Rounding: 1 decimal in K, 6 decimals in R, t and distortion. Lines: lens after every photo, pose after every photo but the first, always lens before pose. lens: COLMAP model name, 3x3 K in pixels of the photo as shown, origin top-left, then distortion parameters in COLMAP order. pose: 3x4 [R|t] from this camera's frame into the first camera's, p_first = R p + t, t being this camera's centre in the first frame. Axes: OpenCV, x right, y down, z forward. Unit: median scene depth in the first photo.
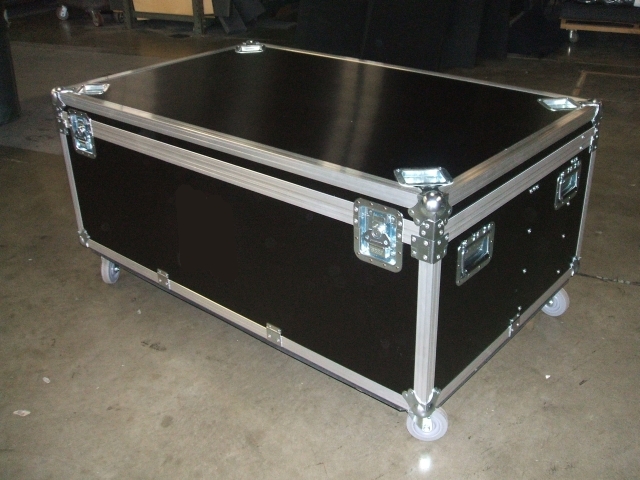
lens RADIAL K [[720.4, 0, 320.9], [0, 720.4, 239.0], [0, 0, 1]] dist [-0.102877, 0.000000]
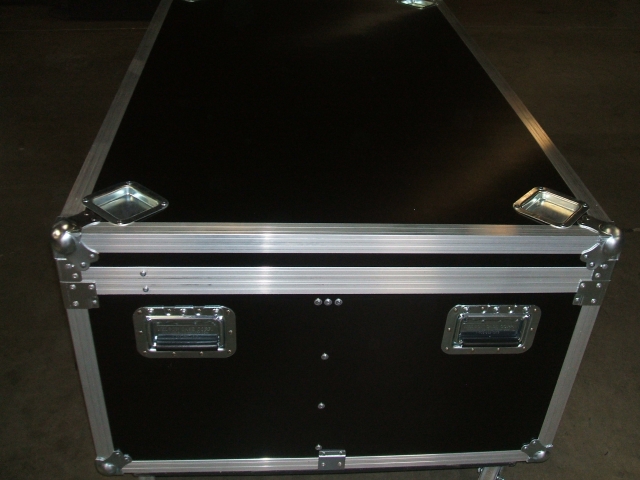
lens RADIAL K [[720.4, 0, 320.0], [0, 720.4, 240.9], [0, 0, 1]] dist [-0.102877, 0.000000]
pose [[0.720149, -0.277194, 0.636041, -0.648186], [0.271322, 0.956235, 0.109538, -0.235980], [-0.638568, 0.093688, 0.763841, 0.516248]]
